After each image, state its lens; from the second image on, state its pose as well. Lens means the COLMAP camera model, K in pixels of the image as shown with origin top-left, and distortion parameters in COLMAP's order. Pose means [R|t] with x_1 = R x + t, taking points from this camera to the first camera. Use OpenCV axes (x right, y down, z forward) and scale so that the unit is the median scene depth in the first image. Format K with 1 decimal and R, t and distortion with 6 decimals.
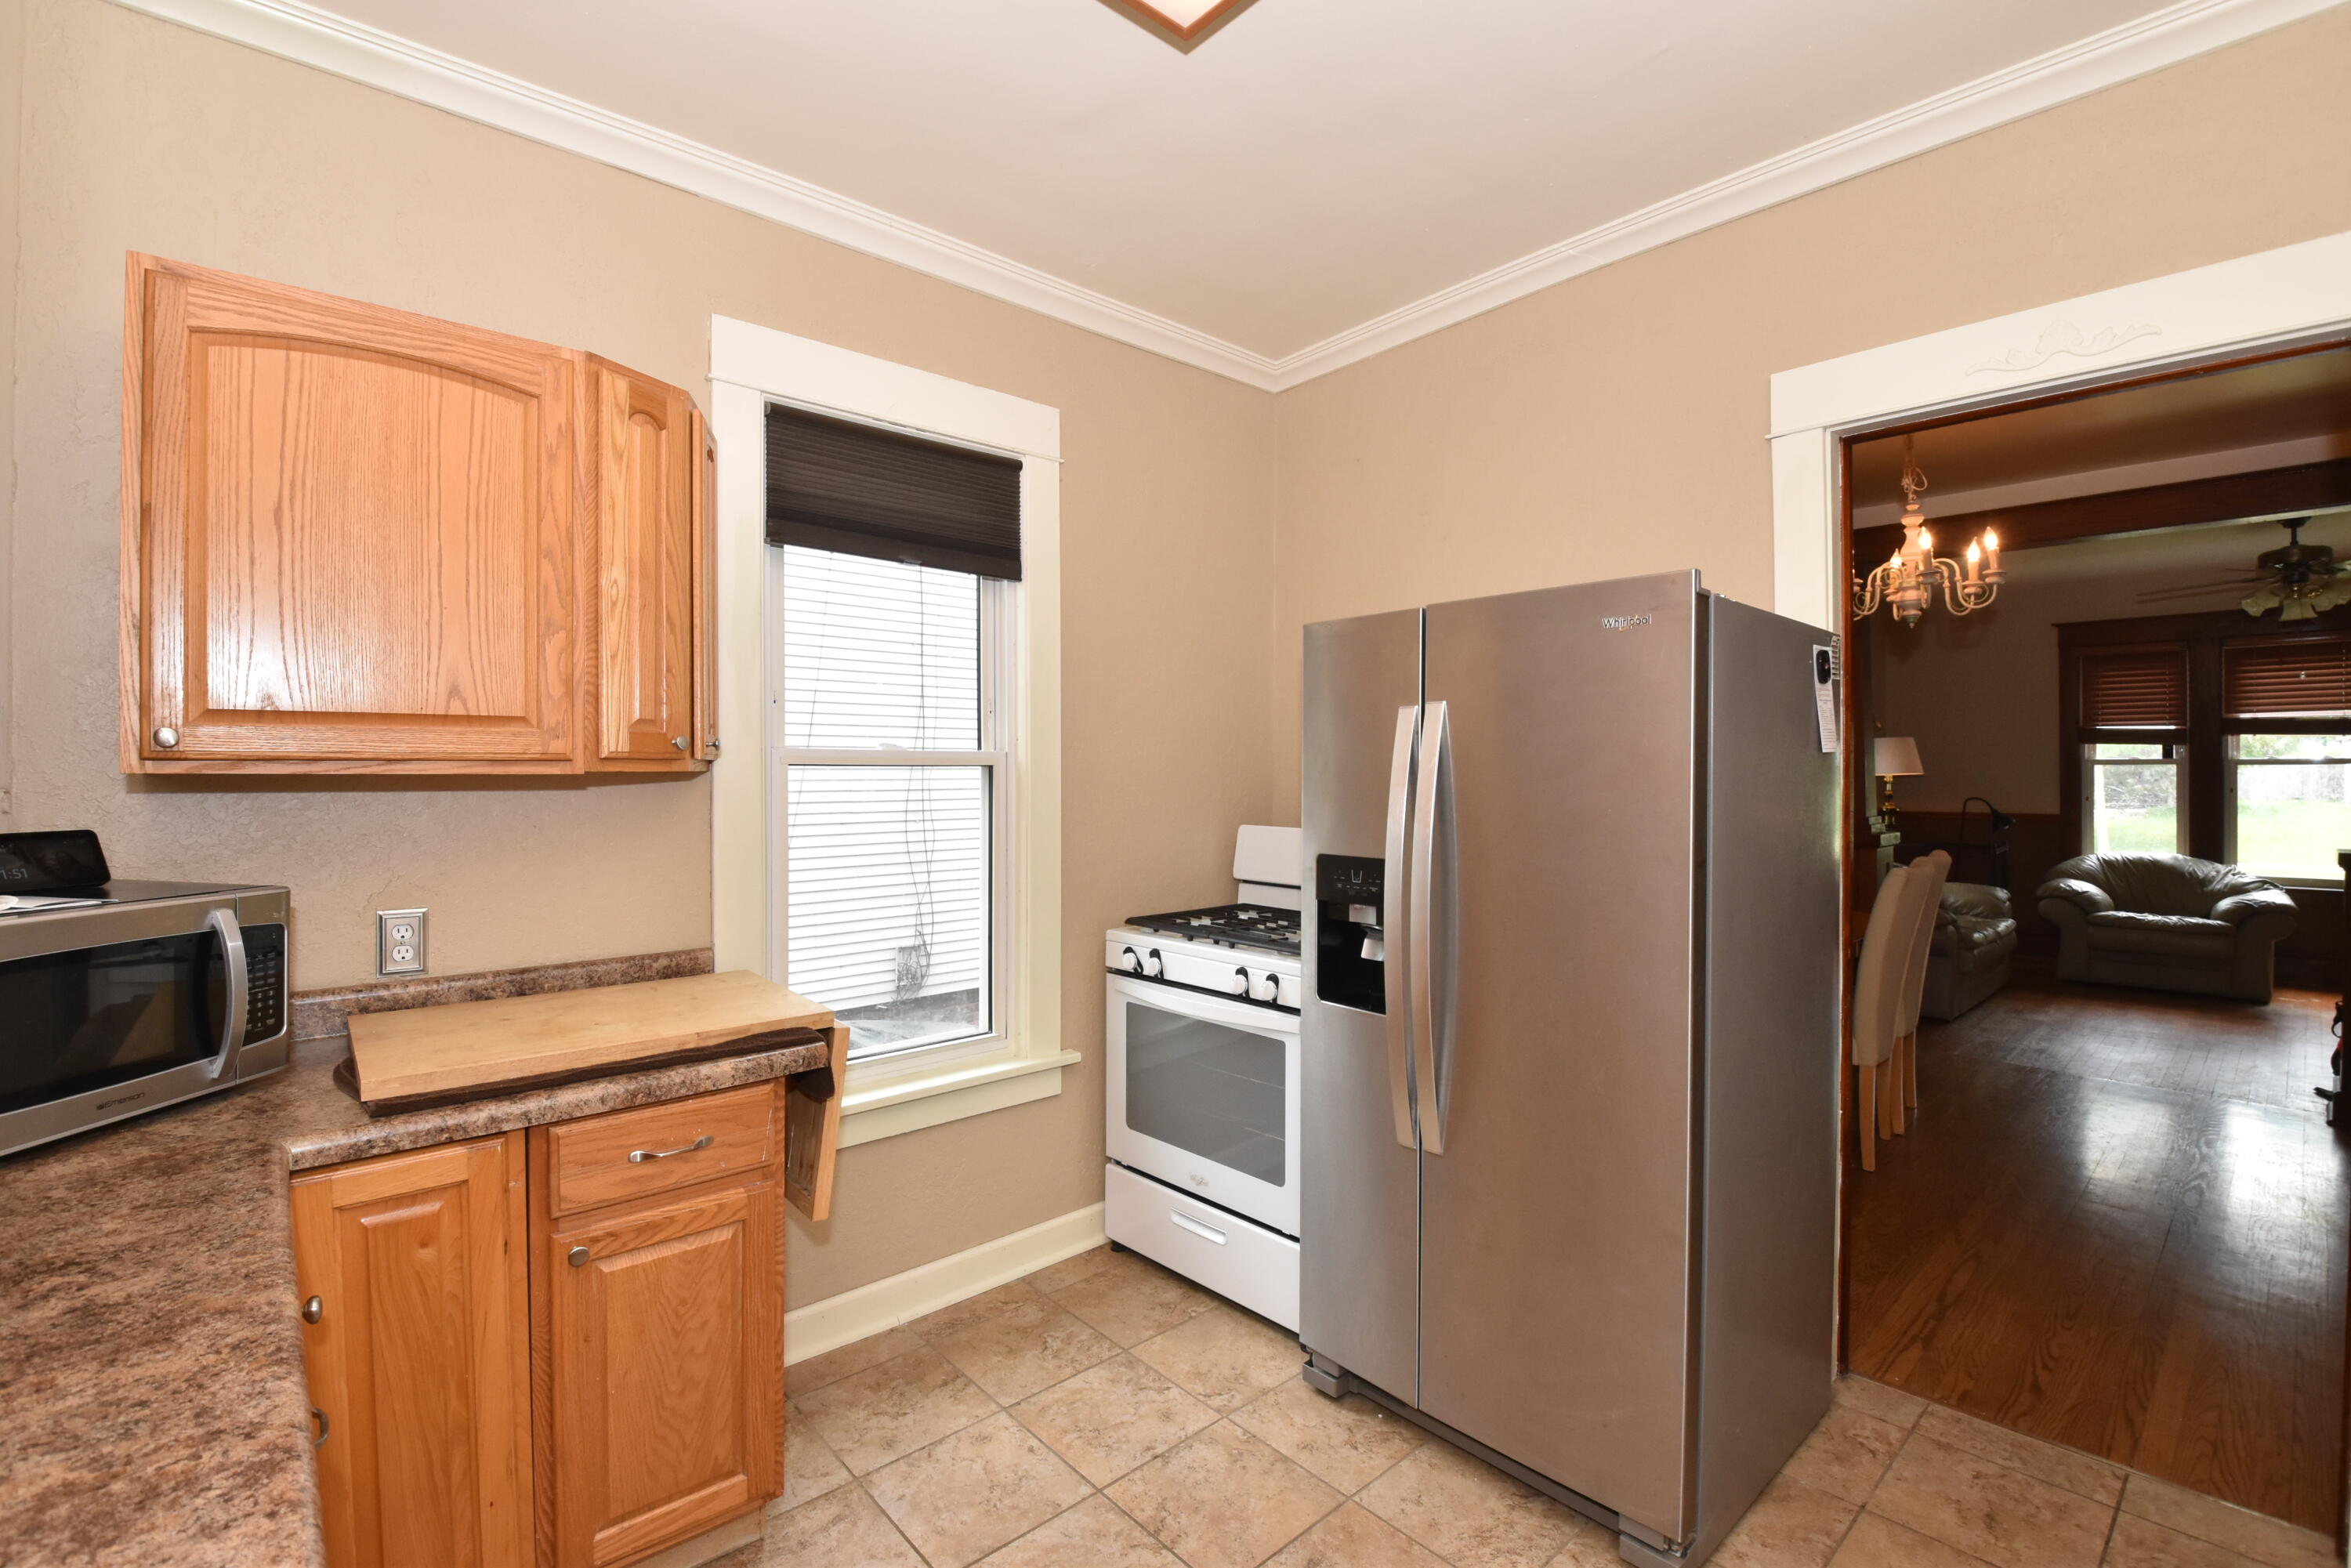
lens RADIAL K [[1043.6, 0, 1179.4], [0, 1043.6, 771.8], [0, 0, 1]] dist [0.000894, -0.015303]
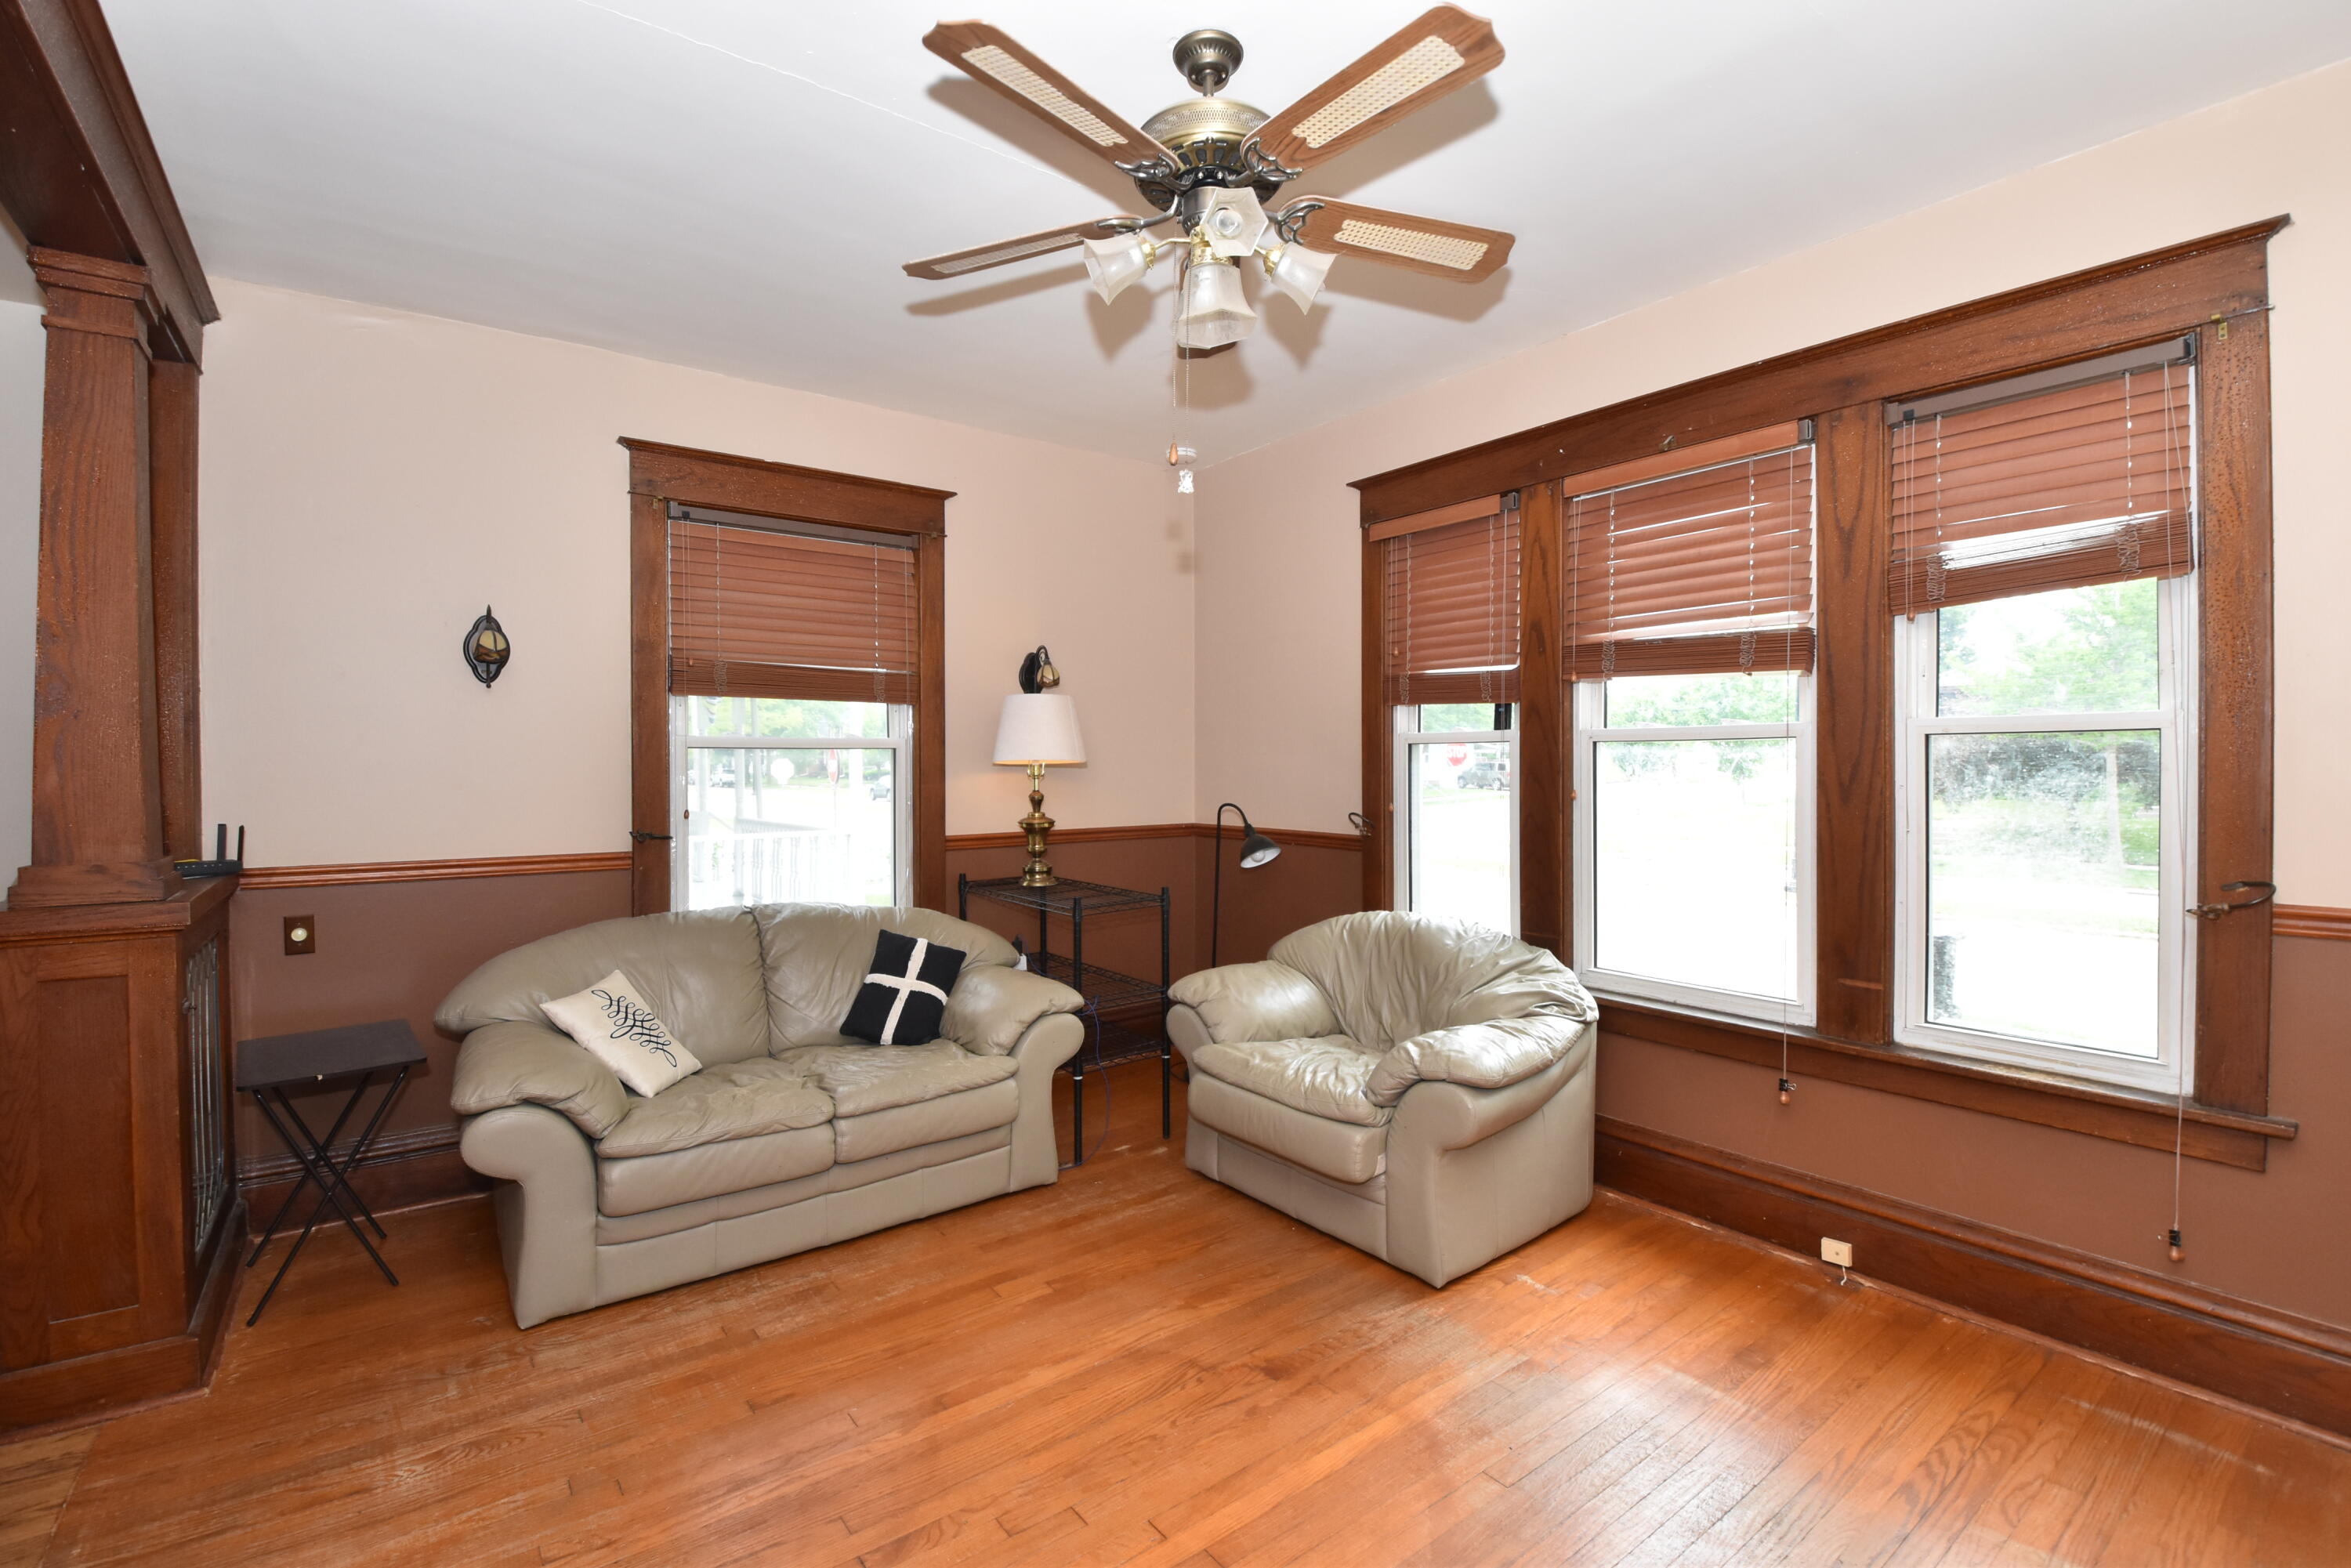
lens RADIAL K [[1043.6, 0, 1179.4], [0, 1043.6, 771.8], [0, 0, 1]] dist [0.000894, -0.015303]
pose [[0.996639, 0.001614, -0.081904, 0.898673], [-0.000112, 0.999832, 0.018335, -0.001396], [0.081920, -0.018264, 0.996472, 0.505965]]
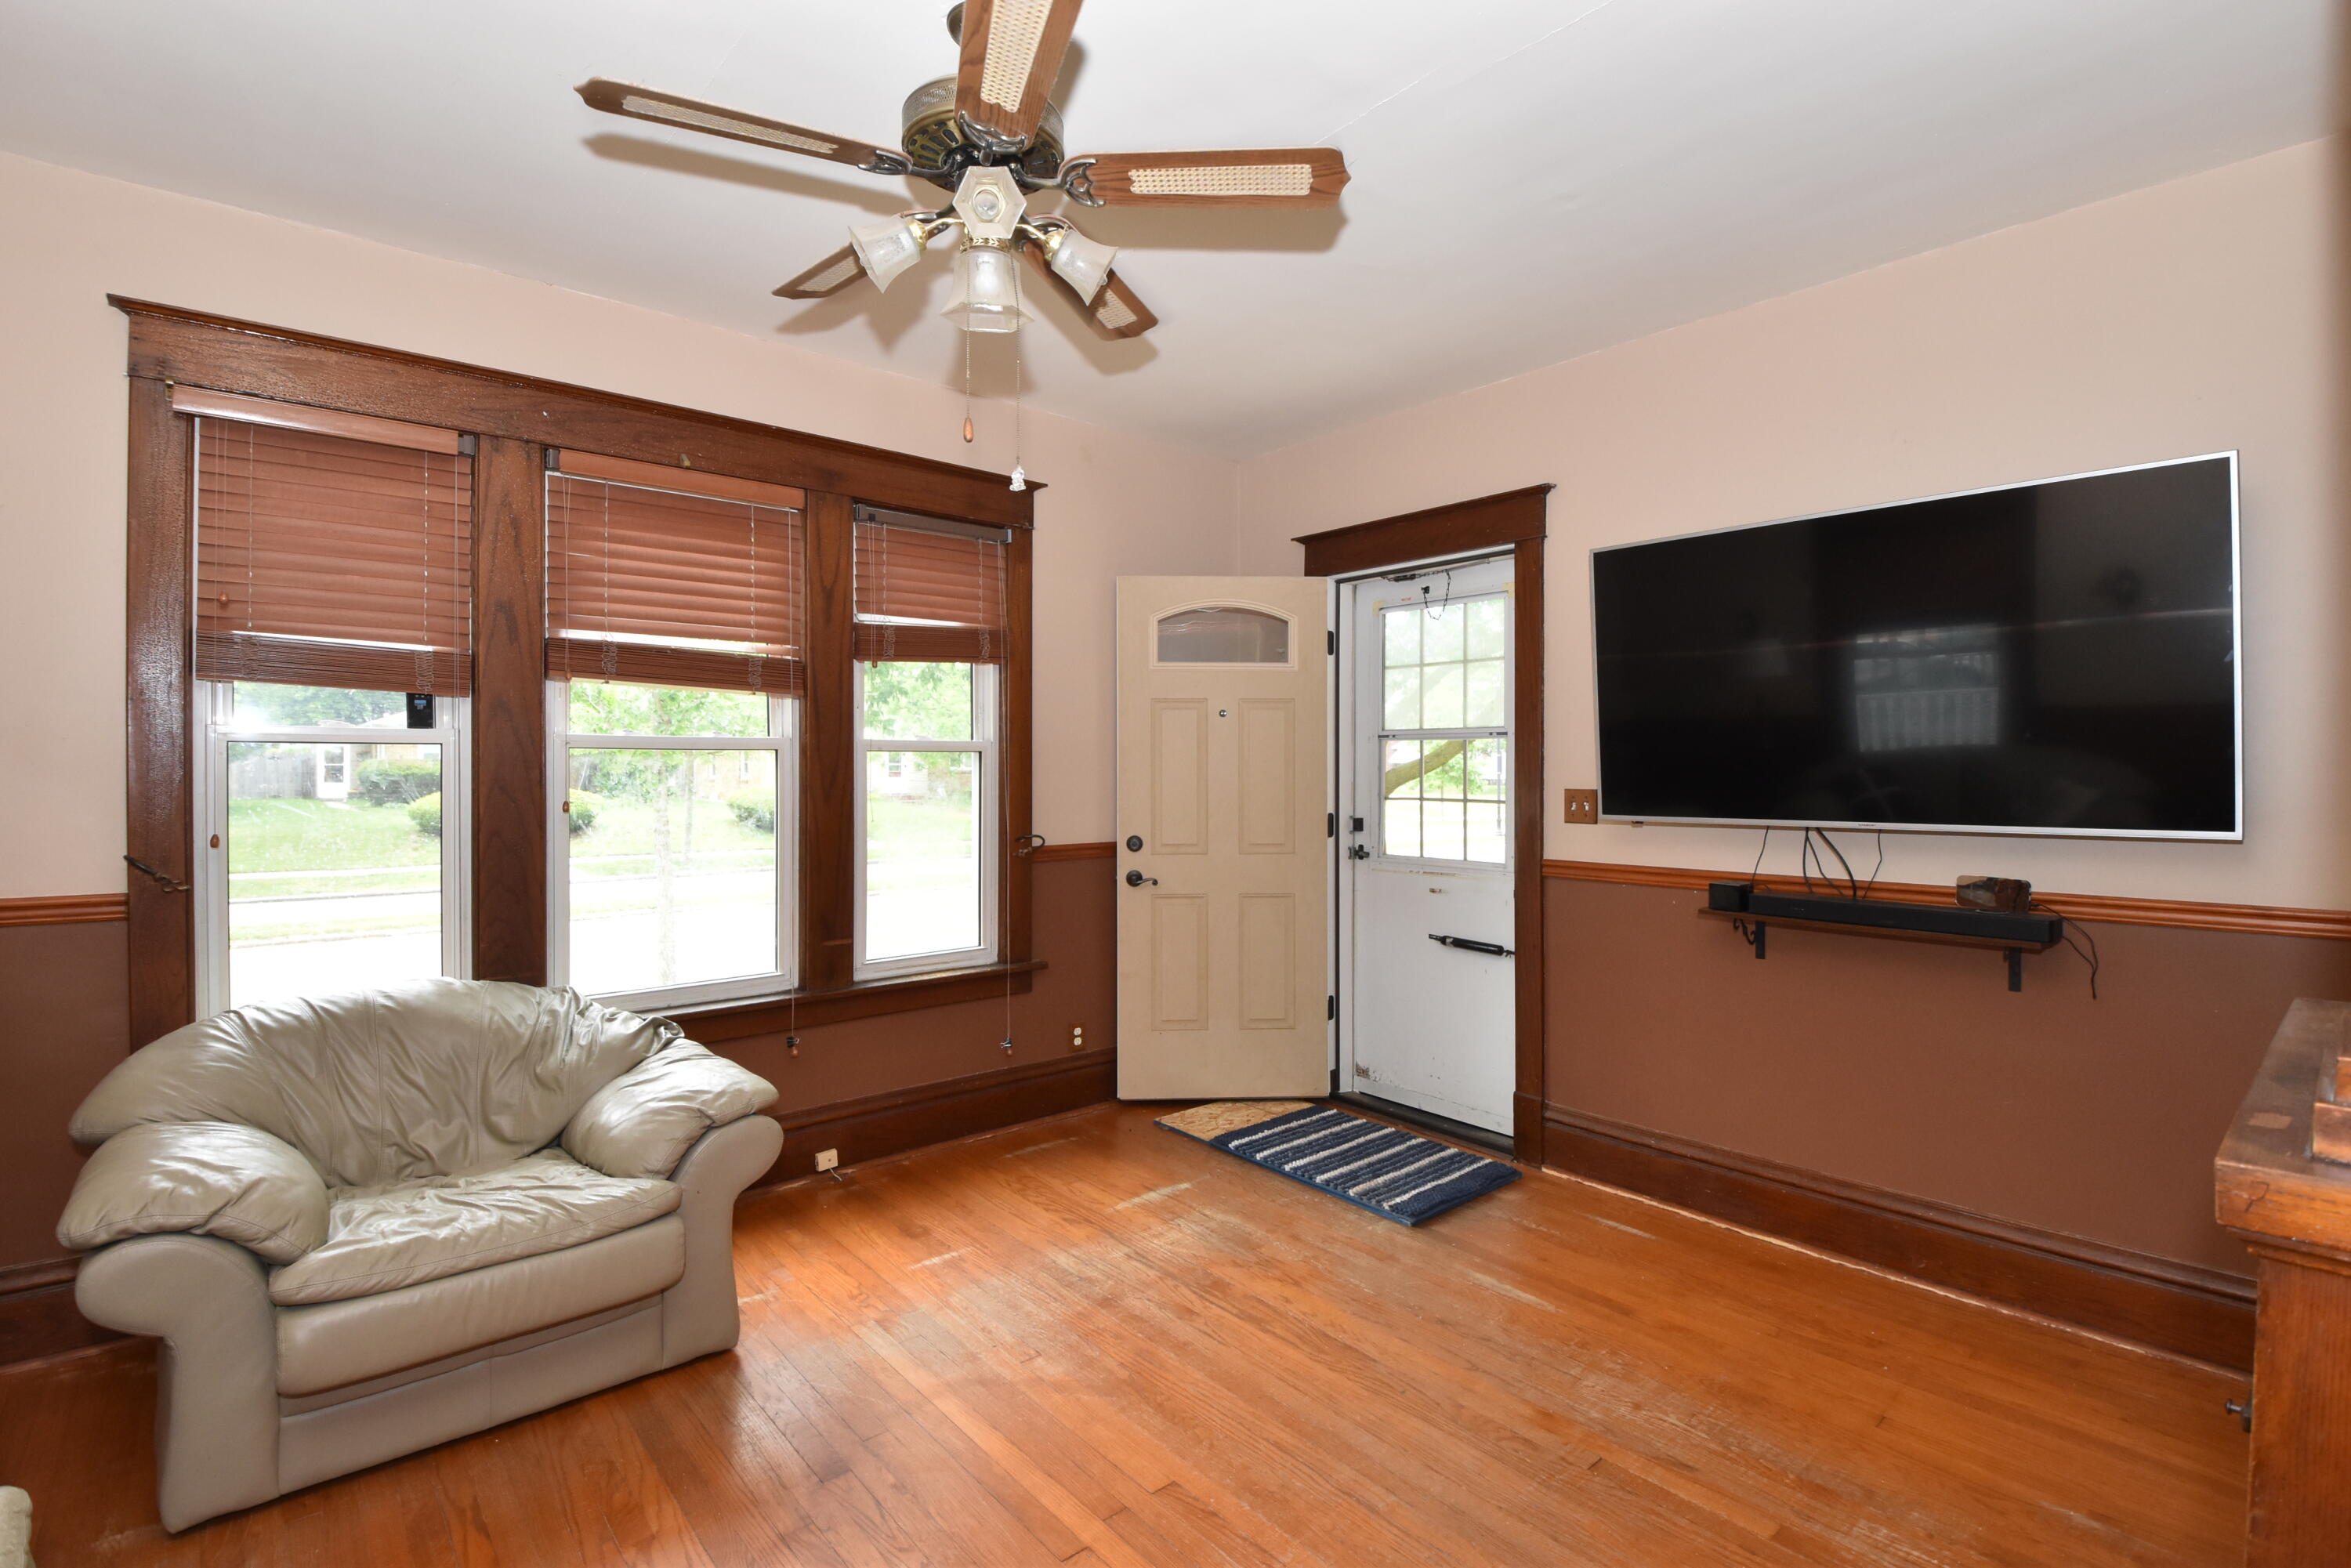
lens RADIAL K [[1105.8, 0, 1173.5], [0, 1105.8, 764.2], [0, 0, 1]] dist [-0.003822, -0.000968]
pose [[0.011804, 0.009151, 0.999888, 0.579966], [-0.004590, 0.999948, -0.009097, 0.003596], [-0.999920, -0.004482, 0.011845, 0.752662]]
